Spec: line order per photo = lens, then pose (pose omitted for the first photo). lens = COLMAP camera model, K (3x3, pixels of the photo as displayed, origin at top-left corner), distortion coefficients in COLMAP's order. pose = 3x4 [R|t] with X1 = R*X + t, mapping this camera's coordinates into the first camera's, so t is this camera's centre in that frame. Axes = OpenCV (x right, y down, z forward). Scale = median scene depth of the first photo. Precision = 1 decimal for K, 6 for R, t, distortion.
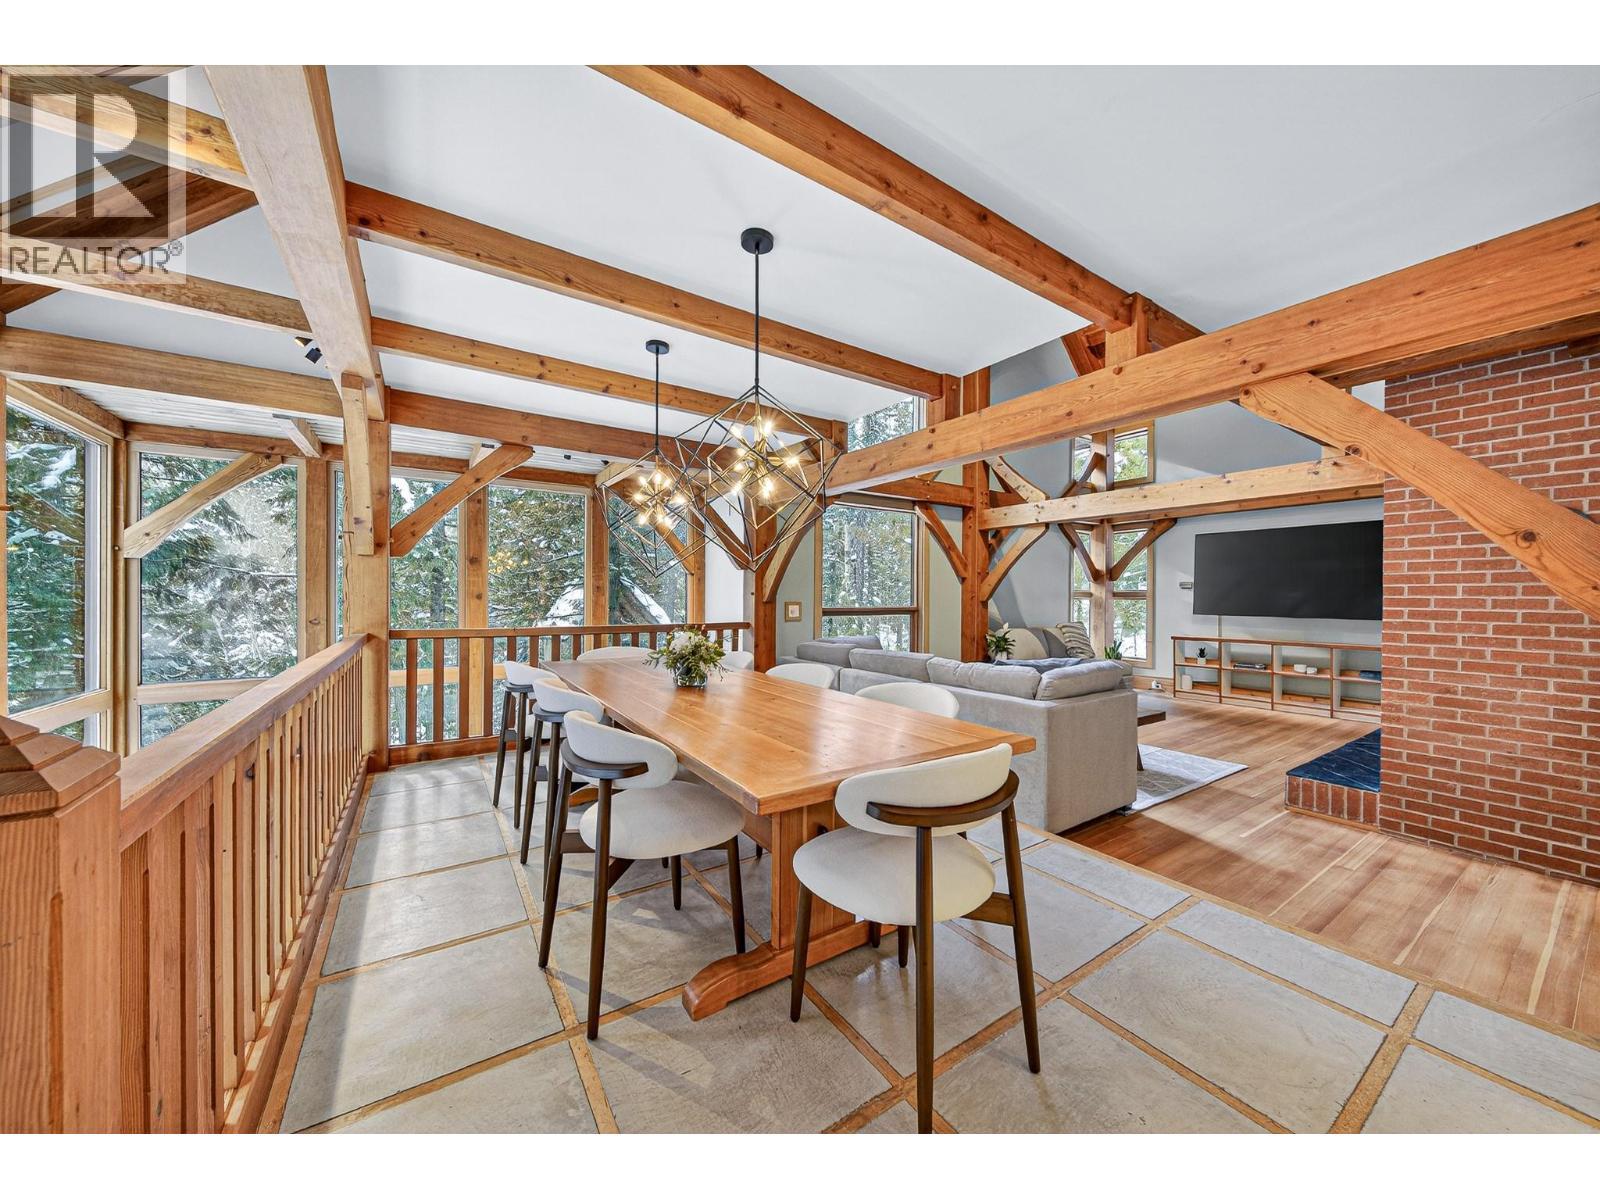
lens RADIAL K [[564.1, 0, 806.0], [0, 564.1, 607.5], [0, 0, 1]] dist [-0.001405, -0.000102]
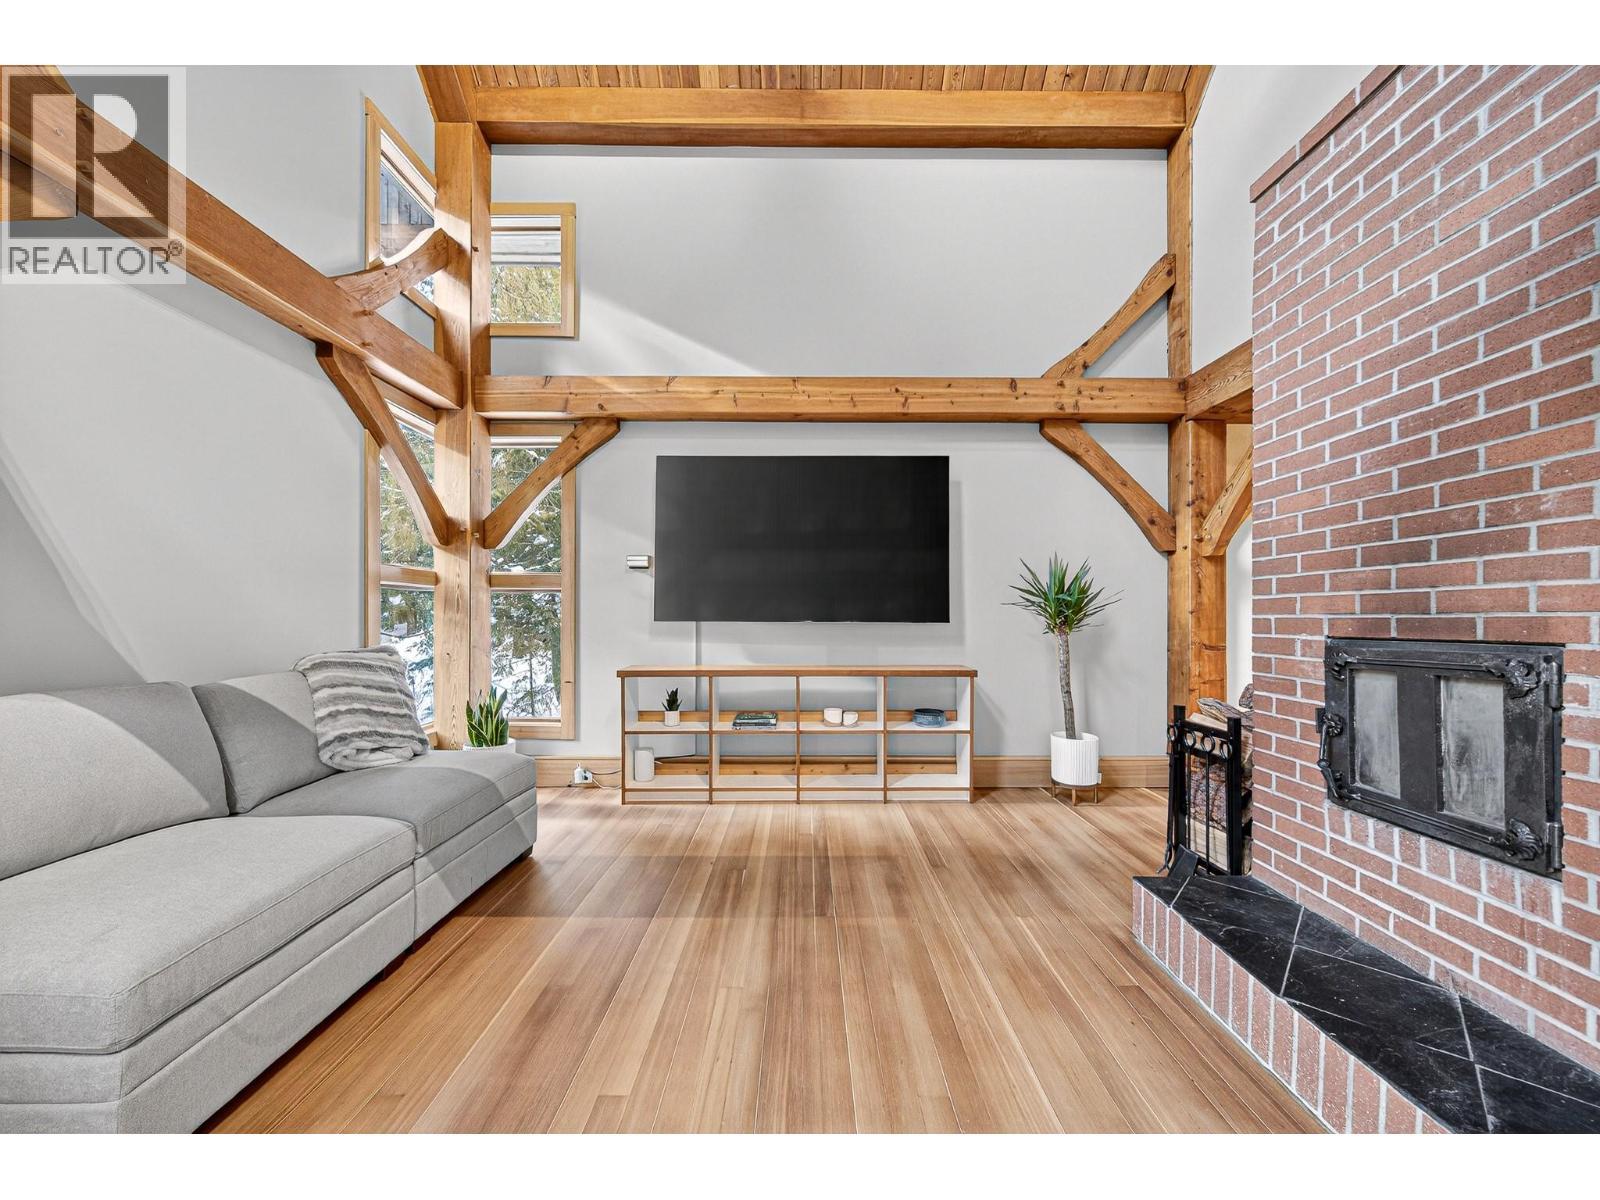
lens RADIAL K [[564.1, 0, 806.0], [0, 564.1, 607.5], [0, 0, 1]] dist [-0.001405, -0.000102]
pose [[0.550338, 0.008505, 0.834899, 0.354591], [0.016671, 0.999637, -0.021173, 0.012906], [-0.834776, 0.025571, 0.549996, 0.624218]]
